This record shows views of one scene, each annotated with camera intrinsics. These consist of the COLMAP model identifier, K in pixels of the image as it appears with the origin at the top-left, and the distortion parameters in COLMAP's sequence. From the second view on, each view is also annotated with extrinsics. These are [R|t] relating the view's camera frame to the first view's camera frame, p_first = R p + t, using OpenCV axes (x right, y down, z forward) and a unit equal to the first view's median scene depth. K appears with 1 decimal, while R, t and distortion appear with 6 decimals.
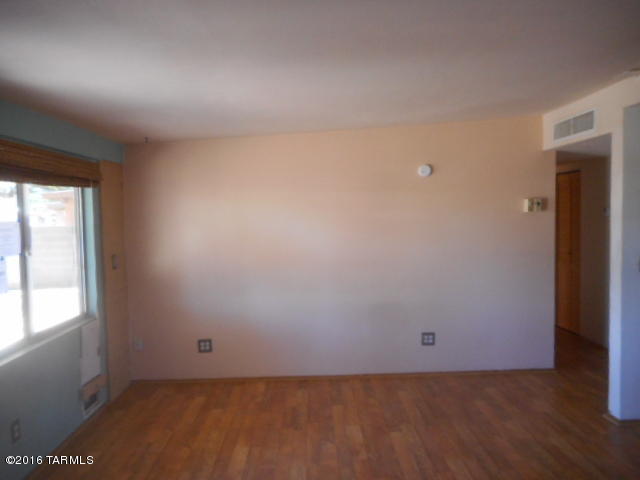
lens RADIAL K [[485.5, 0, 321.2], [0, 485.5, 244.7], [0, 0, 1]] dist [0.021292, -0.001280]
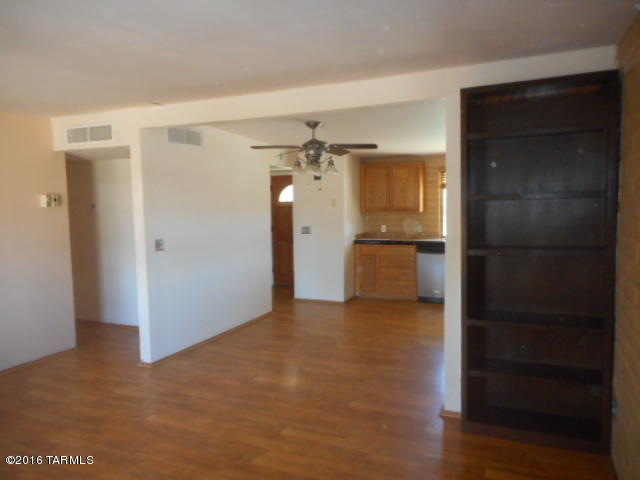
lens RADIAL K [[485.5, 0, 318.7], [0, 485.5, 236.5], [0, 0, 1]] dist [0.021292, -0.001280]
pose [[0.442725, -0.045174, 0.895519, -0.273452], [0.062379, 0.997862, 0.019498, 0.013297], [-0.894485, 0.047229, 0.444597, -0.005507]]
